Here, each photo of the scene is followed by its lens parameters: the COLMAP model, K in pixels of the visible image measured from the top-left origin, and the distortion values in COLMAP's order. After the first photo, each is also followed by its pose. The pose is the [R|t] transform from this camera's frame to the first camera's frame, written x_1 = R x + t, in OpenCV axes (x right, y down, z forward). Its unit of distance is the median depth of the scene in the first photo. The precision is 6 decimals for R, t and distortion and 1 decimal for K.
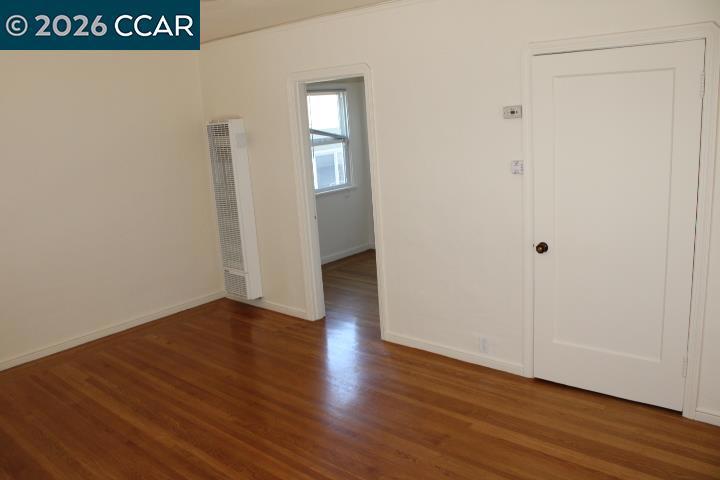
lens RADIAL K [[606.1, 0, 357.4], [0, 606.1, 239.5], [0, 0, 1]] dist [-0.146068, 0.117324]
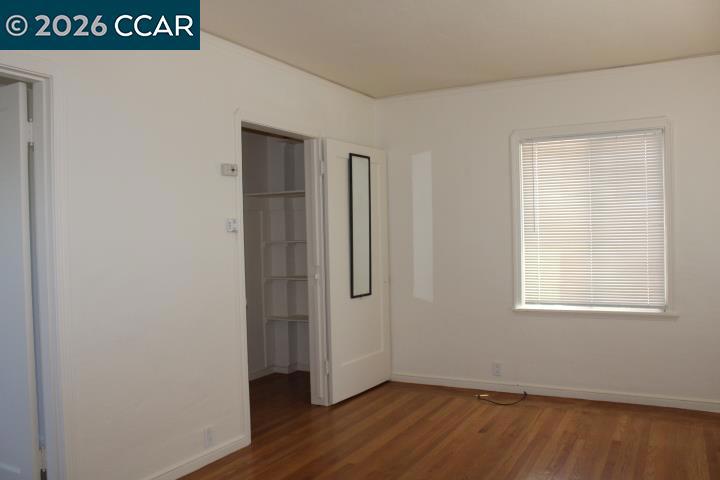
lens RADIAL K [[606.1, 0, 361.4], [0, 606.1, 243.7], [0, 0, 1]] dist [-0.146068, 0.117324]
pose [[-0.239005, 0.060565, 0.969128, -0.766313], [0.244134, 0.969742, -0.000395, -0.040445], [-0.939827, 0.236502, -0.246559, 1.083286]]
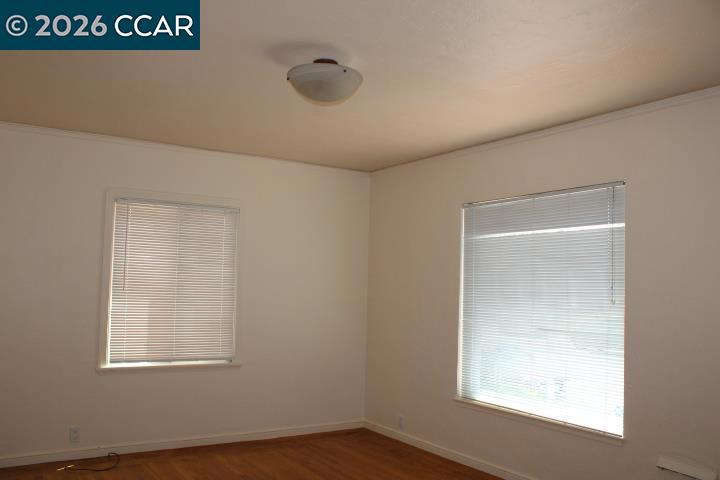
lens RADIAL K [[606.1, 0, 356.5], [0, 606.1, 240.8], [0, 0, 1]] dist [-0.146068, 0.117324]
pose [[-0.964961, 0.073170, 0.251987, -0.424680], [0.103035, 0.988859, 0.107428, -0.170330], [-0.241319, 0.129627, -0.961750, 1.524748]]
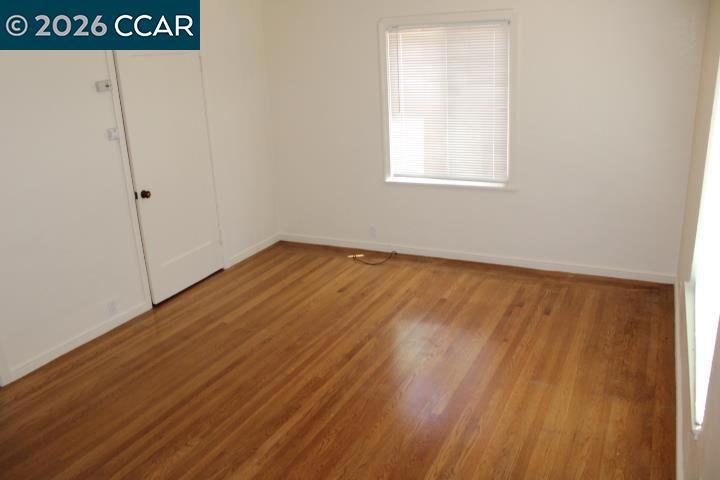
lens RADIAL K [[606.1, 0, 355.4], [0, 606.1, 244.4], [0, 0, 1]] dist [-0.146068, 0.117324]
pose [[-0.266457, -0.210846, 0.940502, -1.004268], [0.271403, 0.919884, 0.283116, -0.124045], [-0.924846, 0.330693, -0.187886, 0.877943]]
